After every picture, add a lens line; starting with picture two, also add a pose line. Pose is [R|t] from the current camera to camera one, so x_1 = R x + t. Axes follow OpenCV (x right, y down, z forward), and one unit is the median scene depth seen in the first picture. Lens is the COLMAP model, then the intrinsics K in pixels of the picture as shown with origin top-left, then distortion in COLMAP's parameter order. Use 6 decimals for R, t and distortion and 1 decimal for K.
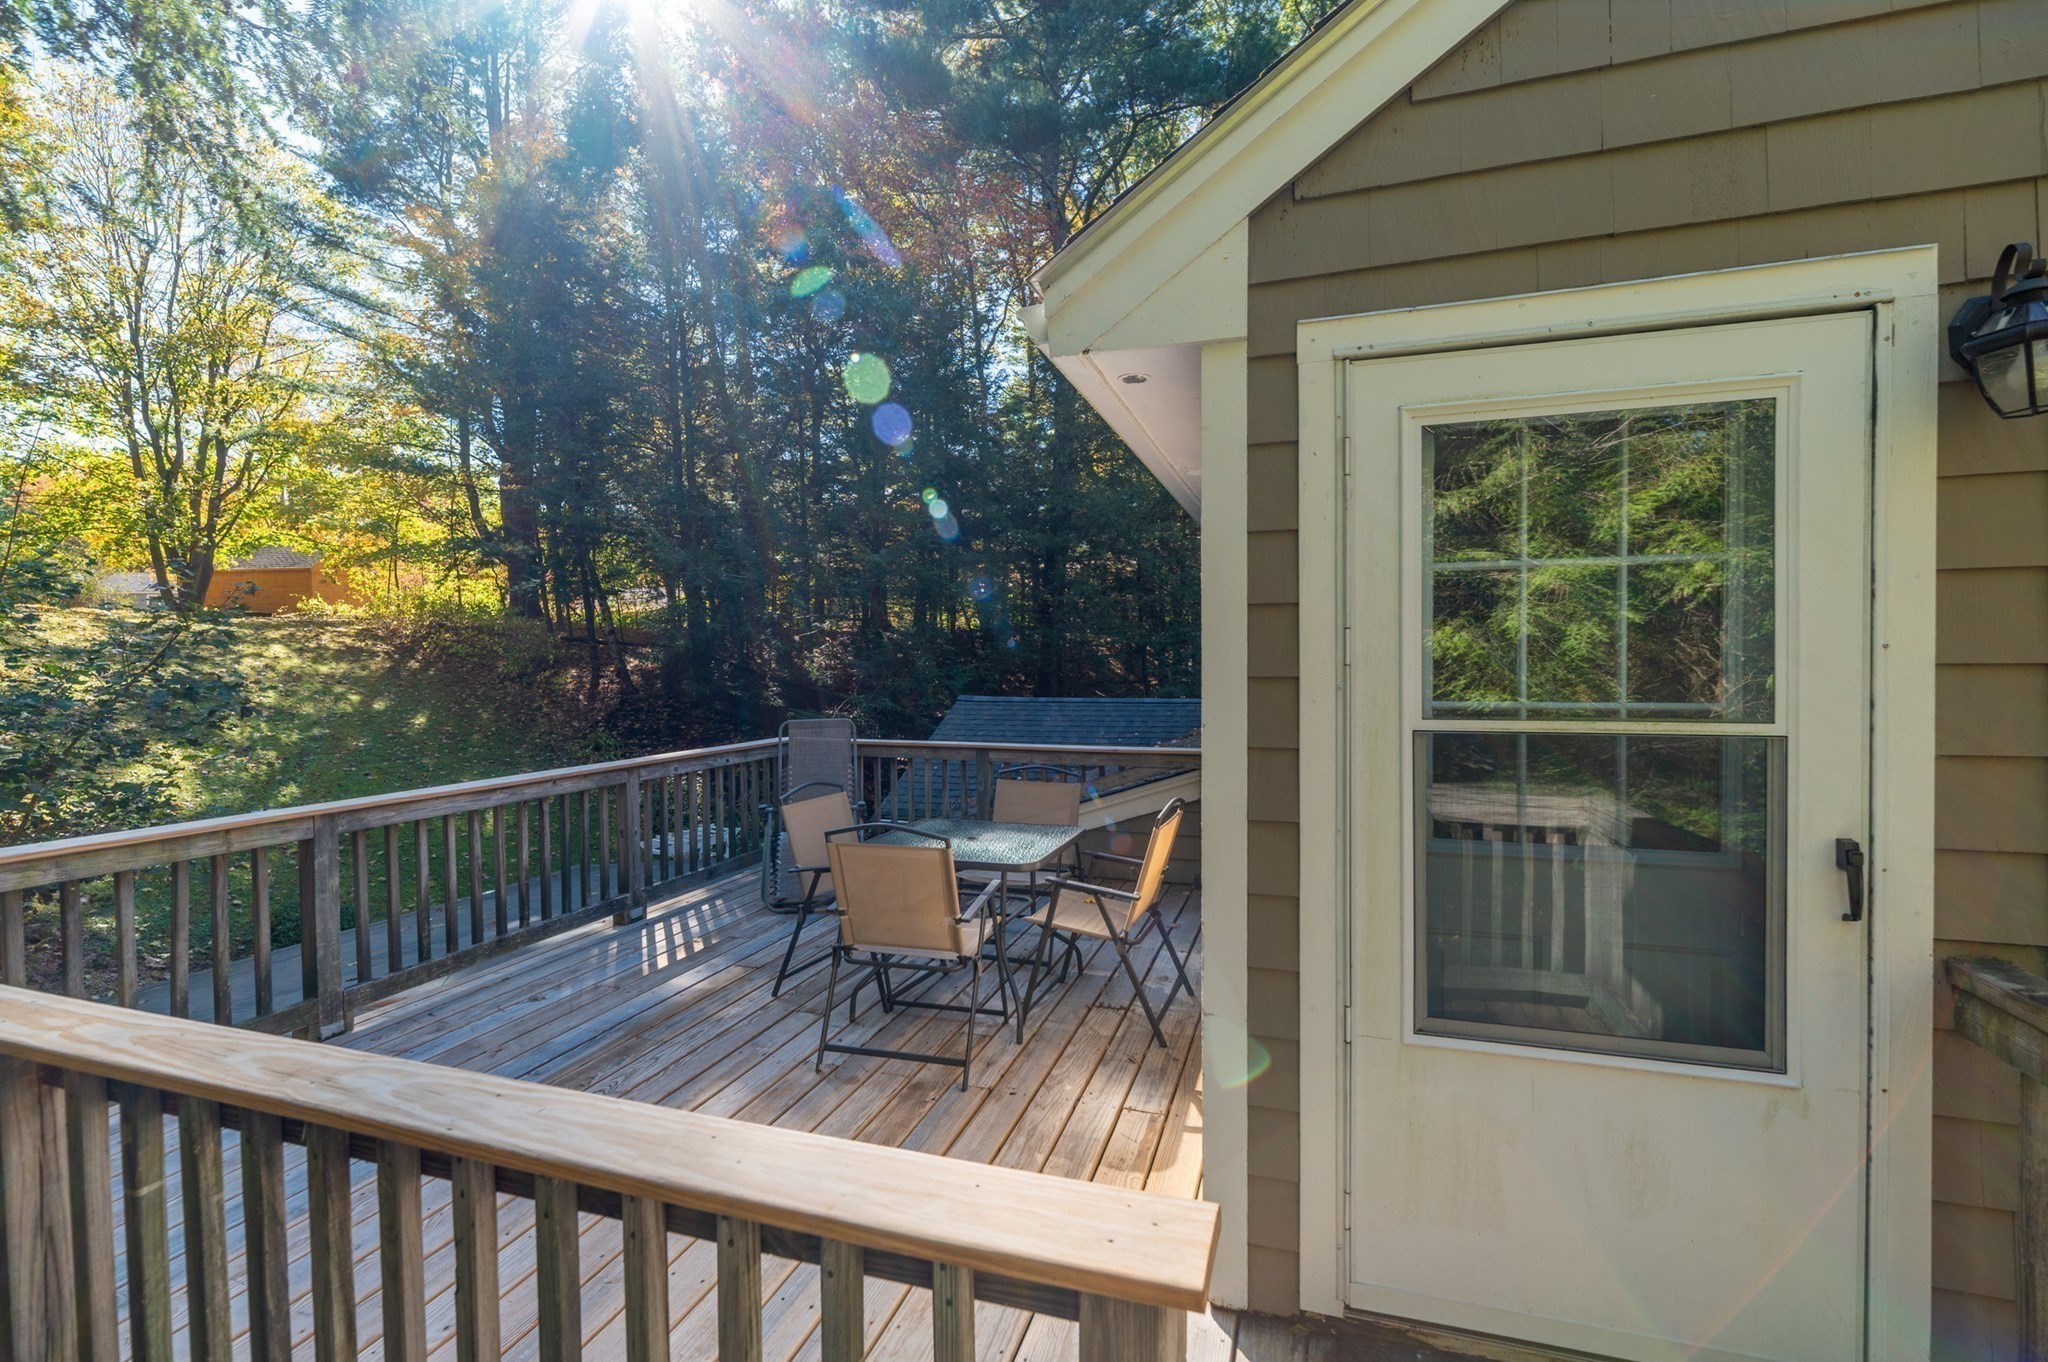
lens RADIAL K [[885.7, 0, 1027.7], [0, 885.7, 681.2], [0, 0, 1]] dist [-0.002789, -0.000179]
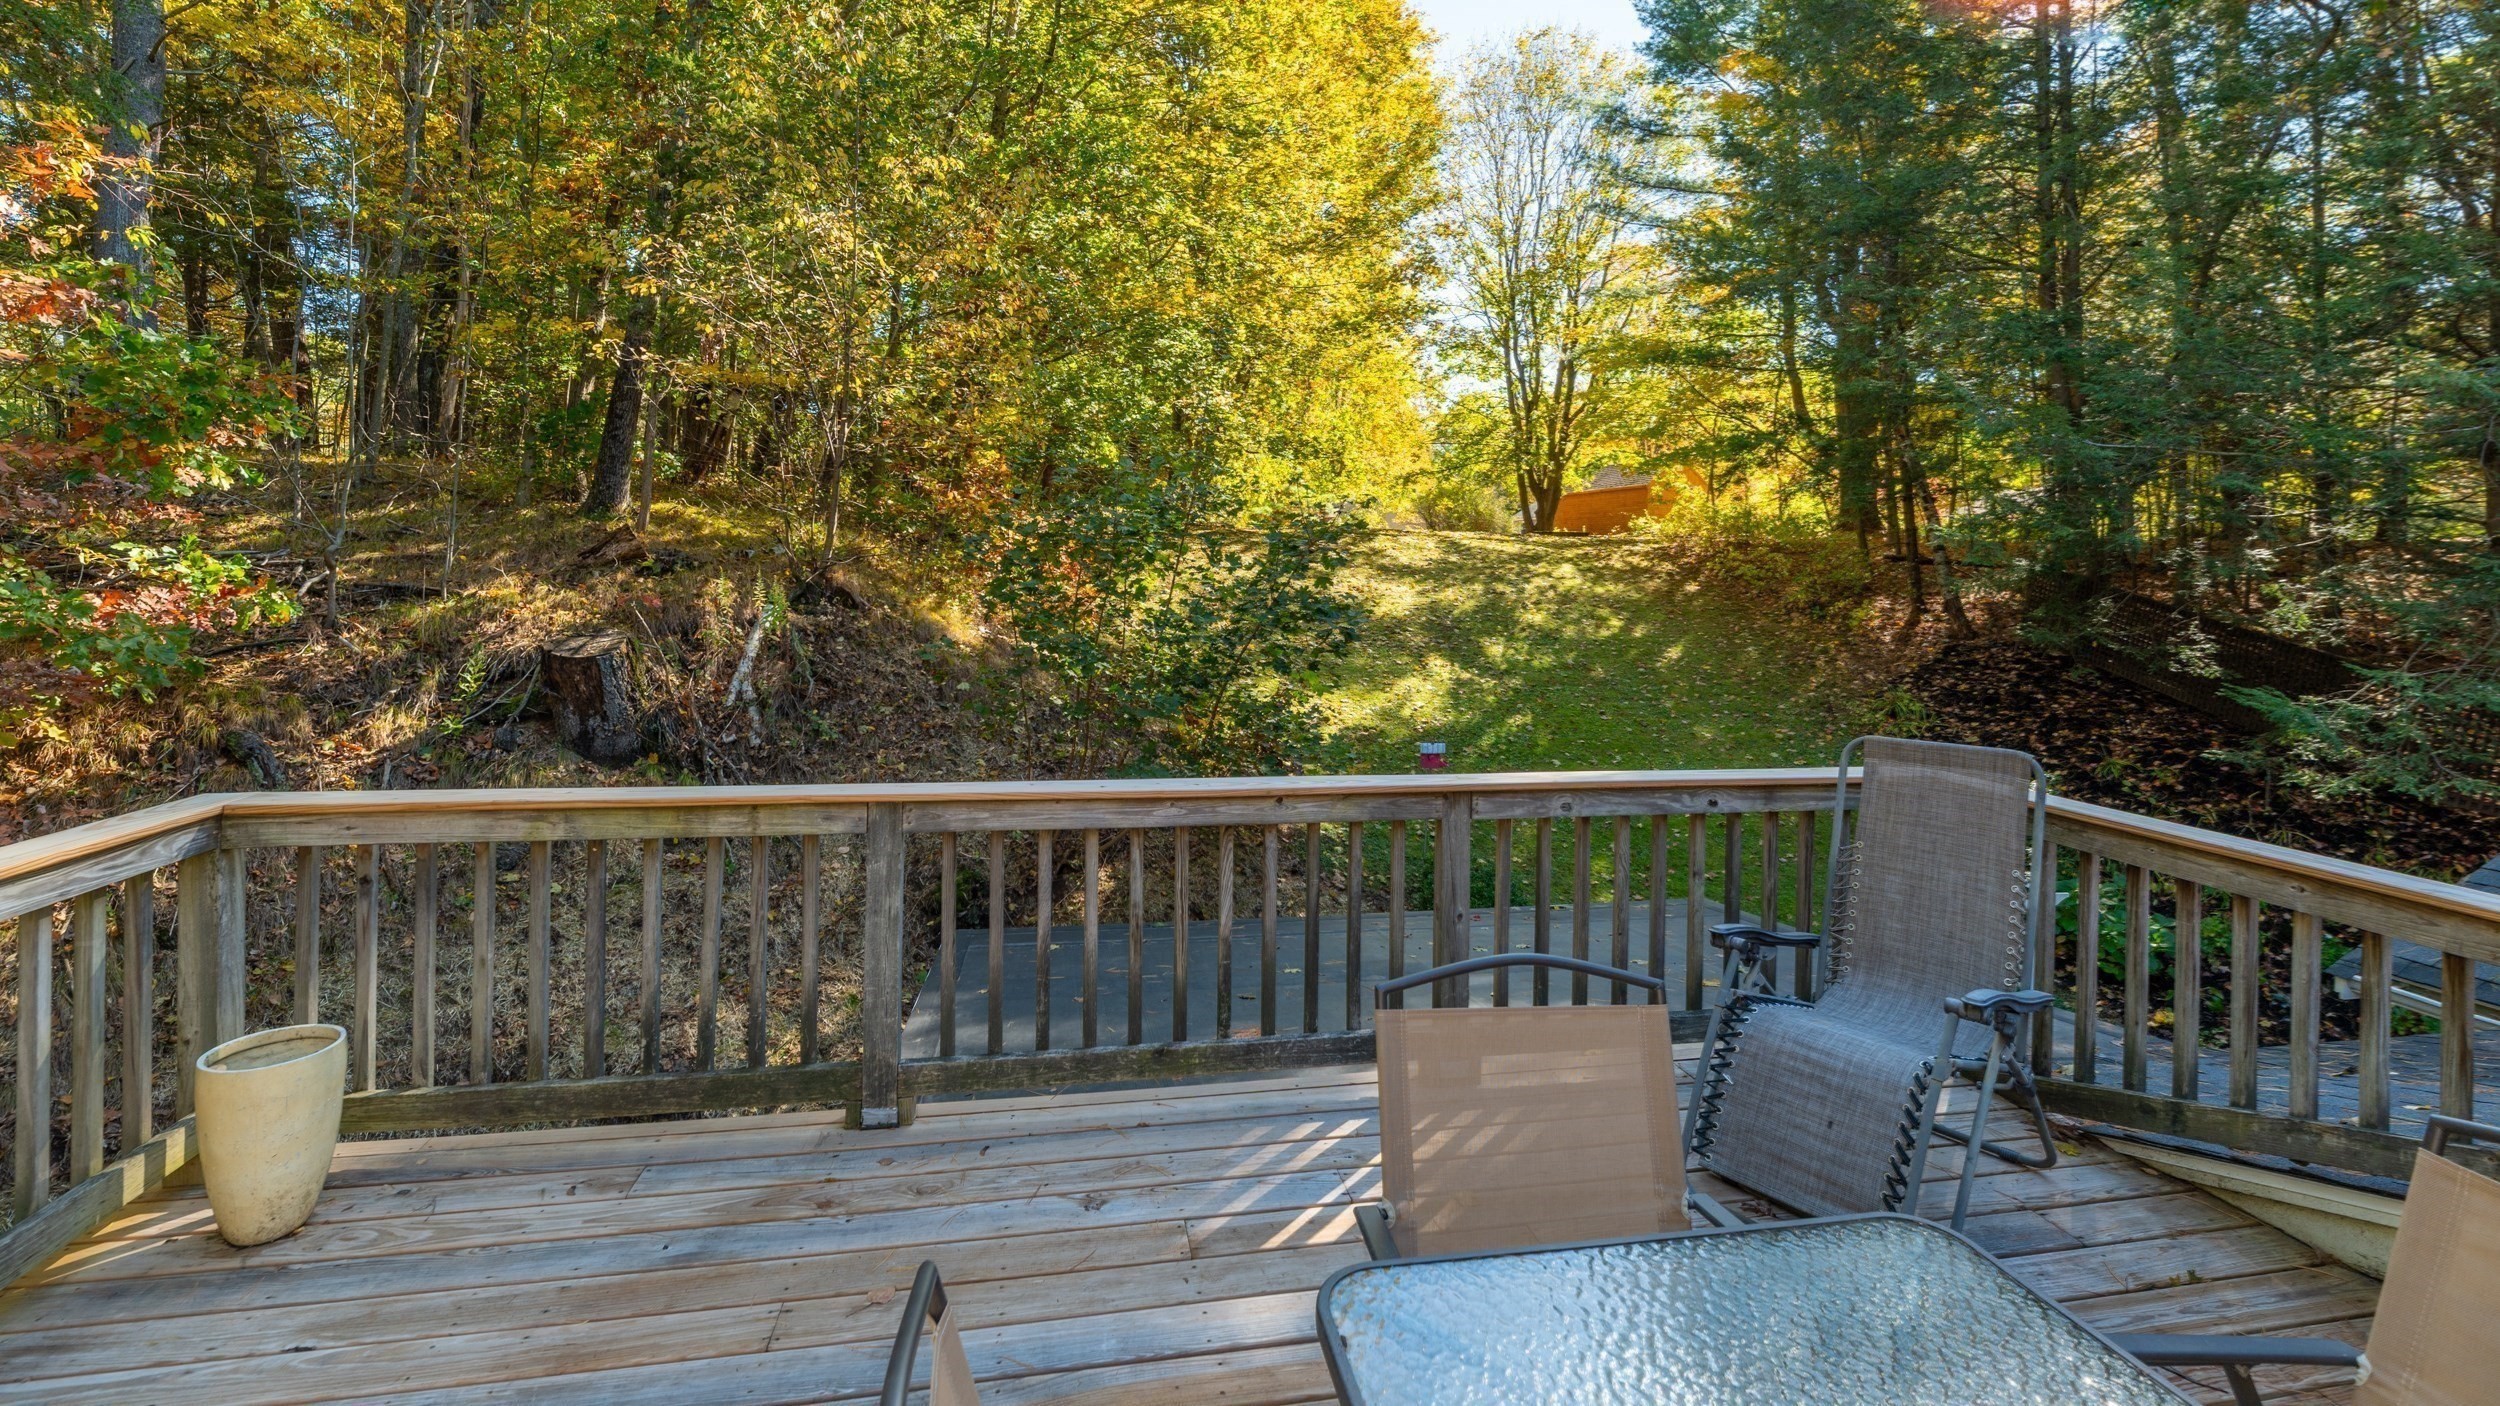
lens RADIAL K [[1079.0, 0, 1253.9], [0, 1079.0, 582.7], [0, 0, 1]] dist [0.011660, -0.000593]
pose [[0.490380, 0.019147, -0.871298, 0.011258], [-0.041743, 0.999127, -0.001537, -0.004355], [0.870508, 0.037124, 0.490751, 0.115482]]
